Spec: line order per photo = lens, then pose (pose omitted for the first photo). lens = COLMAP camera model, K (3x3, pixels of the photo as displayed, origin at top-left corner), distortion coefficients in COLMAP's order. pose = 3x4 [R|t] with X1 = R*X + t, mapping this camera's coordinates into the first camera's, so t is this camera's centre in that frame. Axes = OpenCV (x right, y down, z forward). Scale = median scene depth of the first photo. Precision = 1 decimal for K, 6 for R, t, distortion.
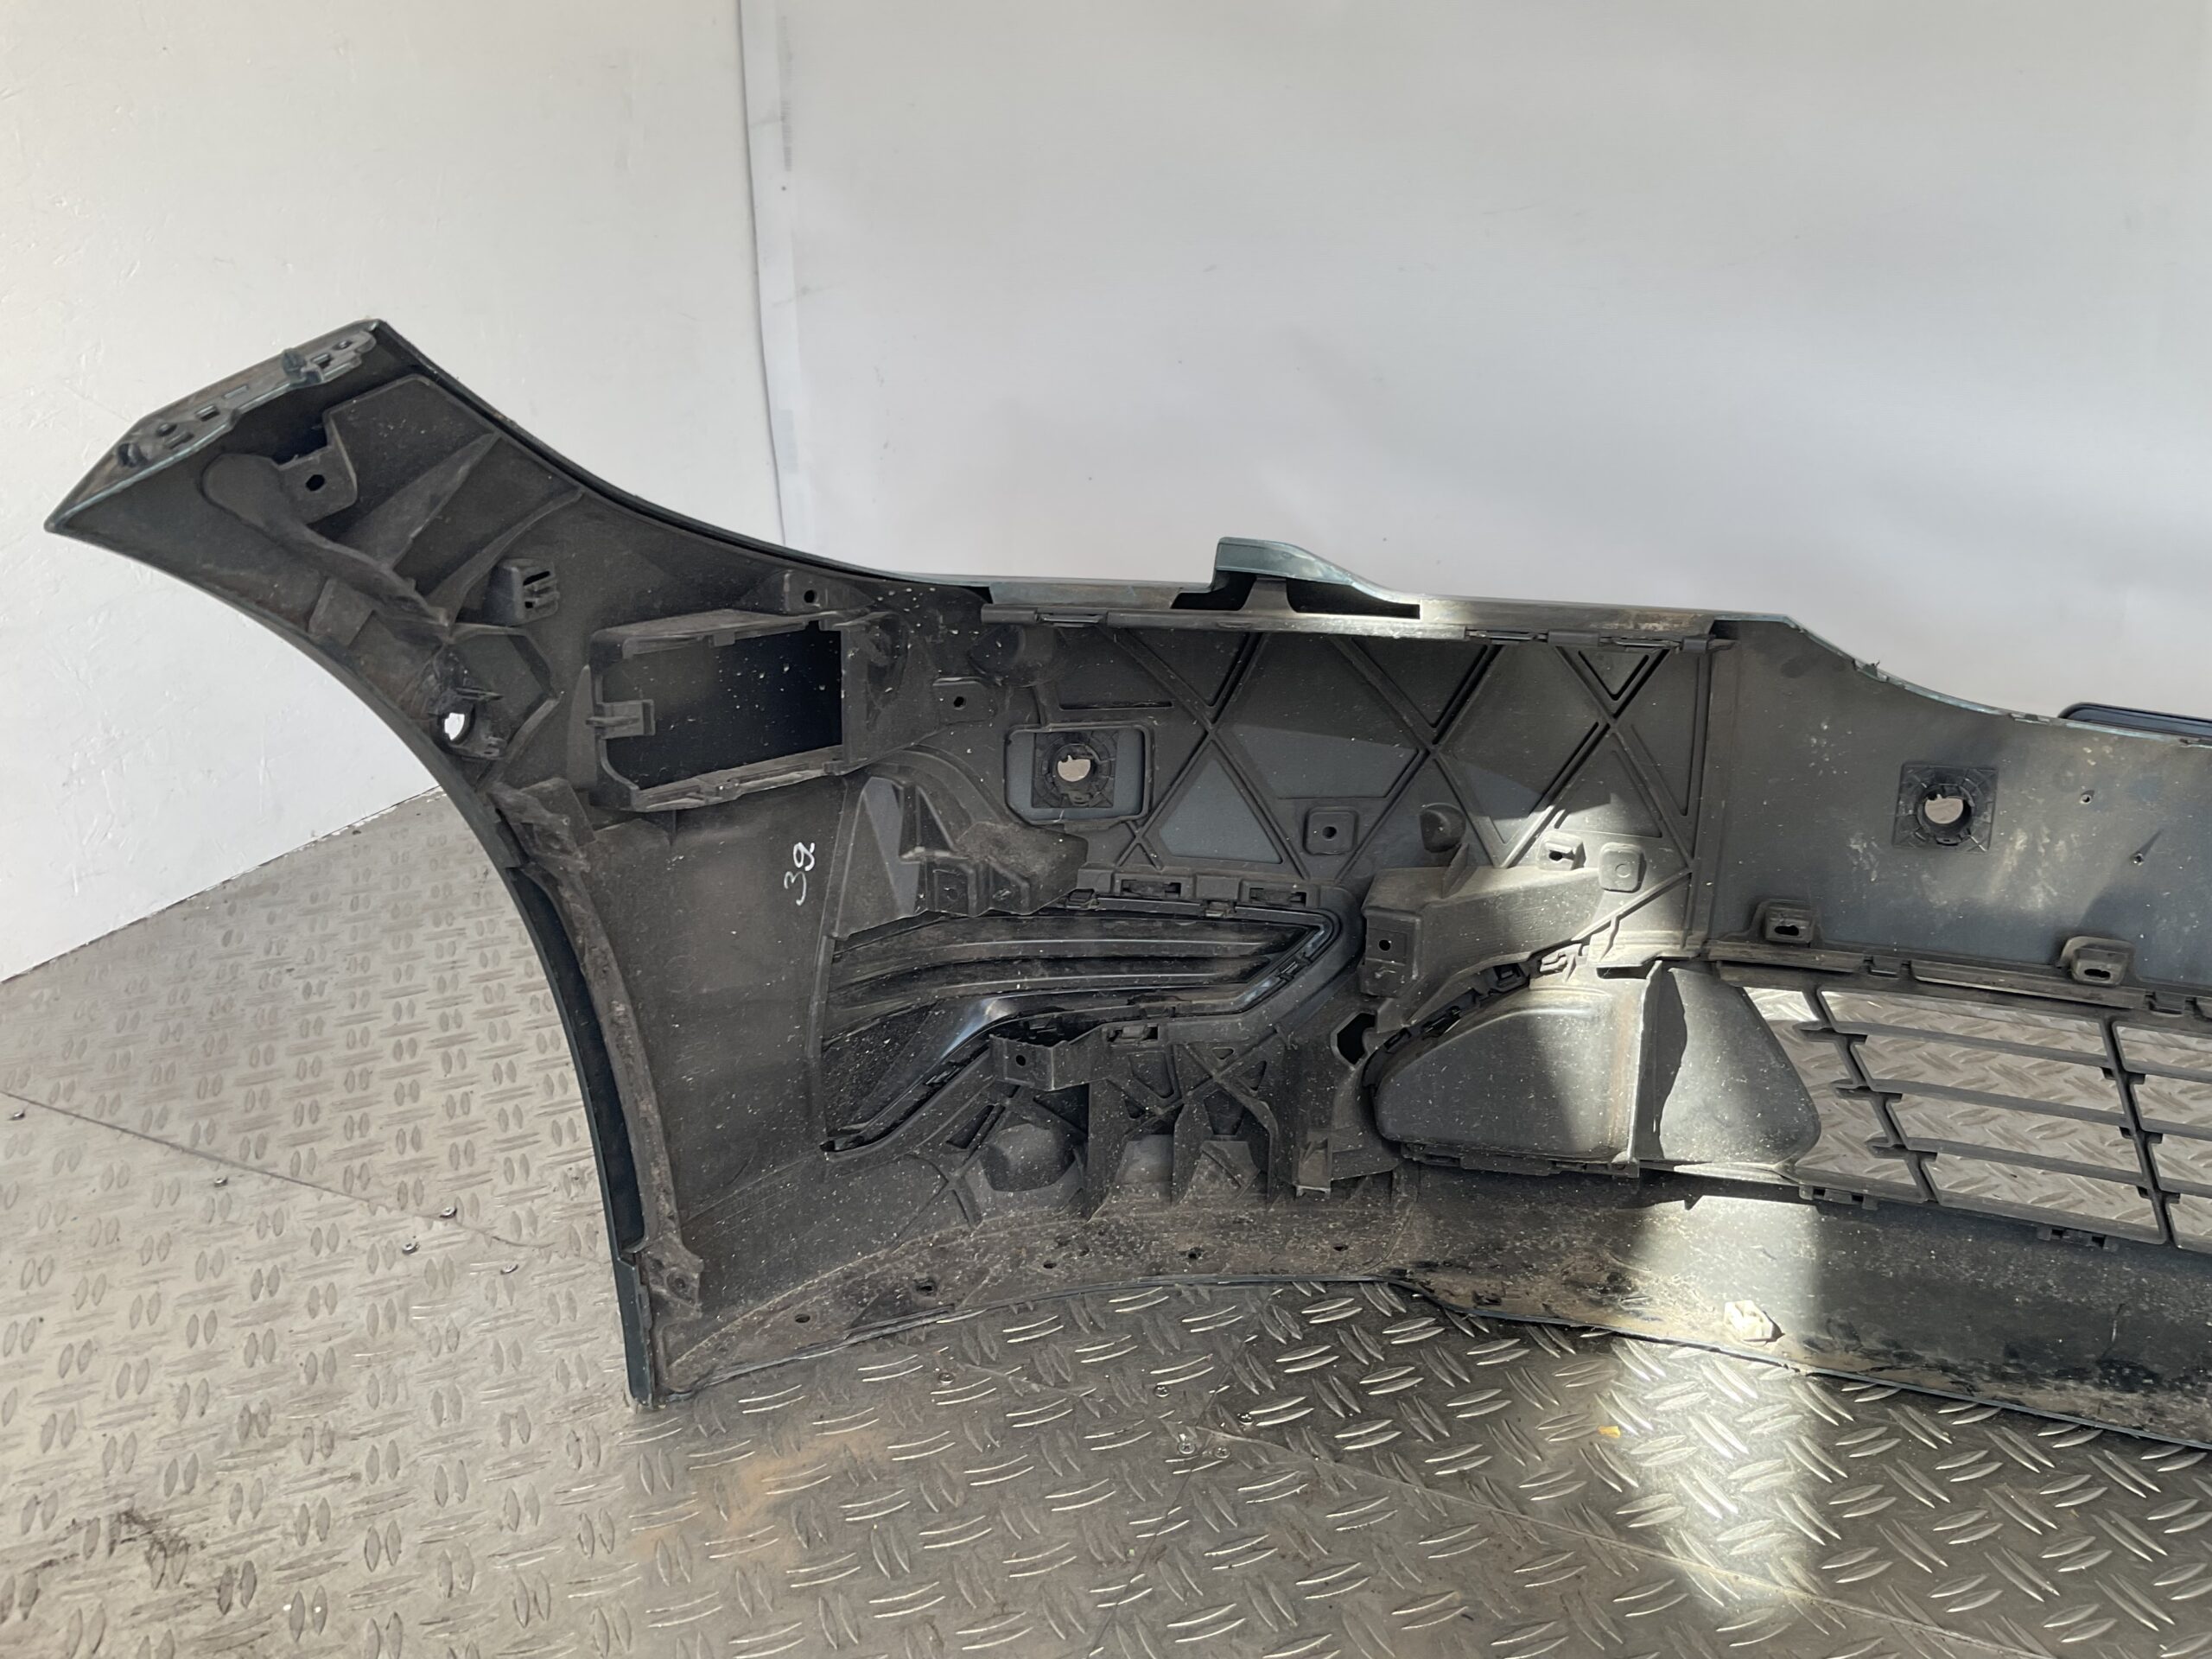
lens RADIAL K [[1857.3, 0, 1094.4], [0, 1857.3, 820.1], [0, 0, 1]] dist [0.081703, -0.164831]
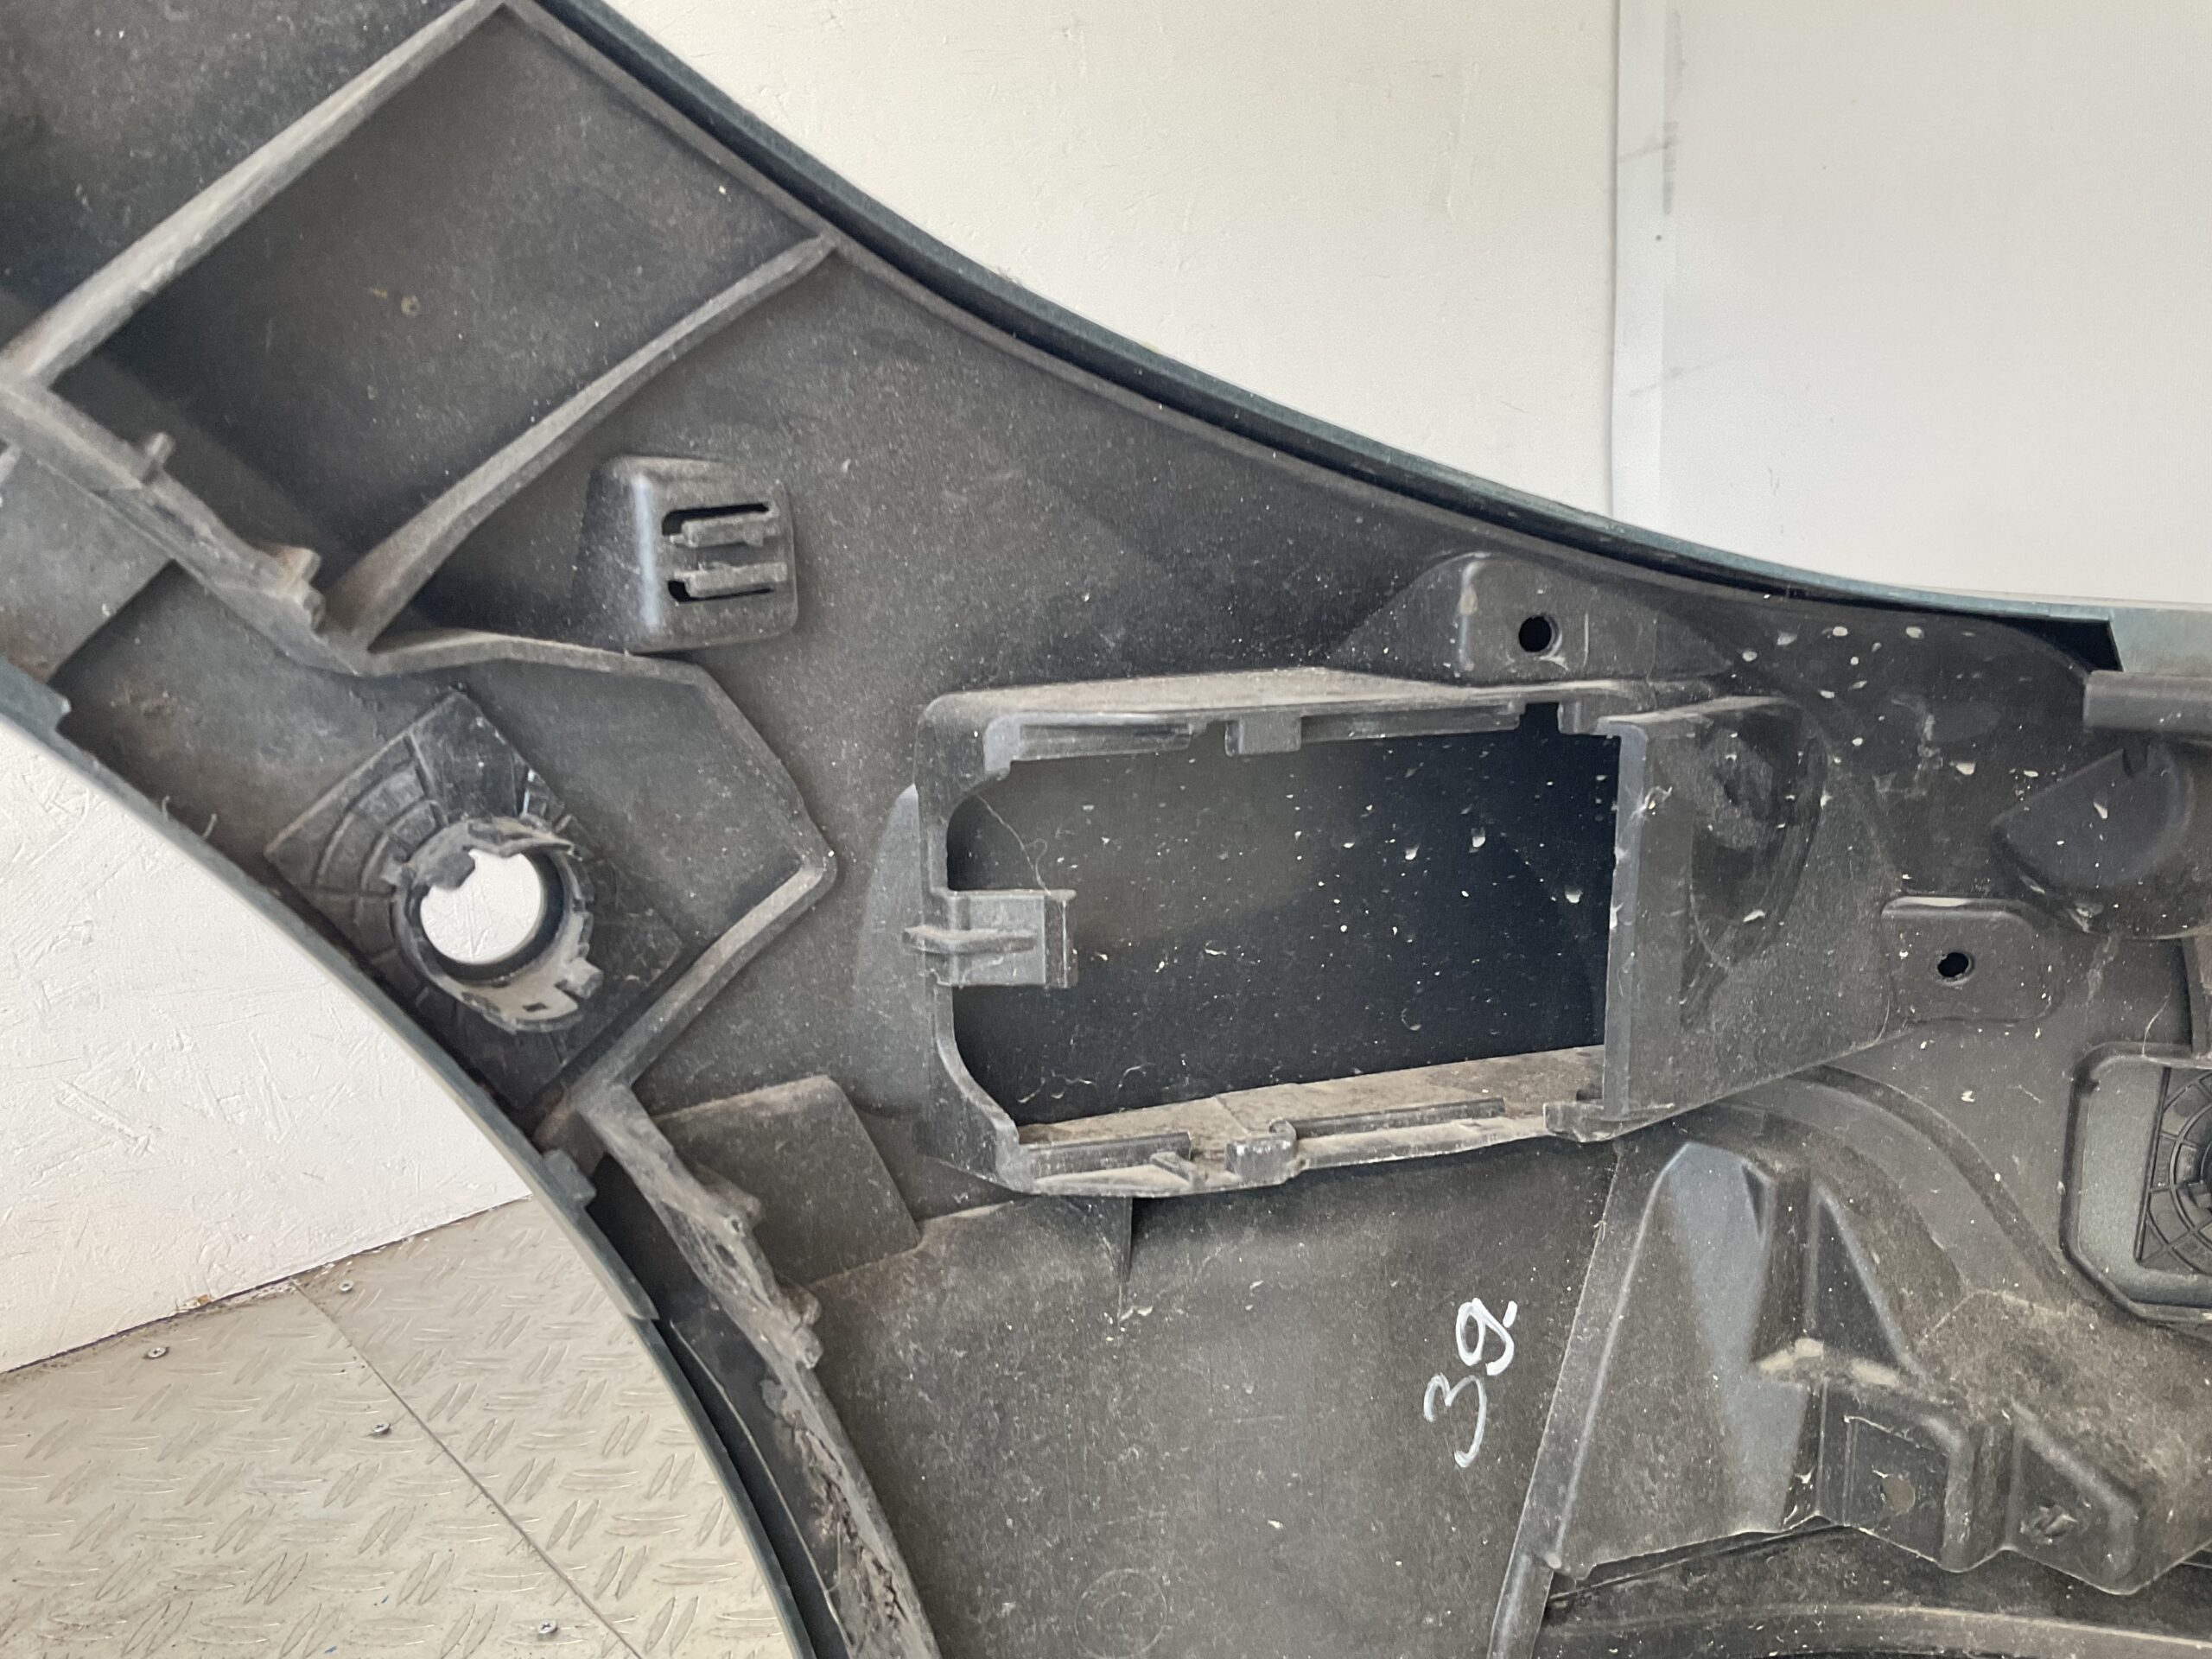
lens RADIAL K [[1857.3, 0, 1094.4], [0, 1857.3, 820.1], [0, 0, 1]] dist [0.081703, -0.164831]
pose [[0.898586, 0.058664, -0.434859, -0.068935], [-0.106762, 0.990472, -0.086992, -0.043463], [0.425612, 0.124596, 0.896287, 0.618792]]
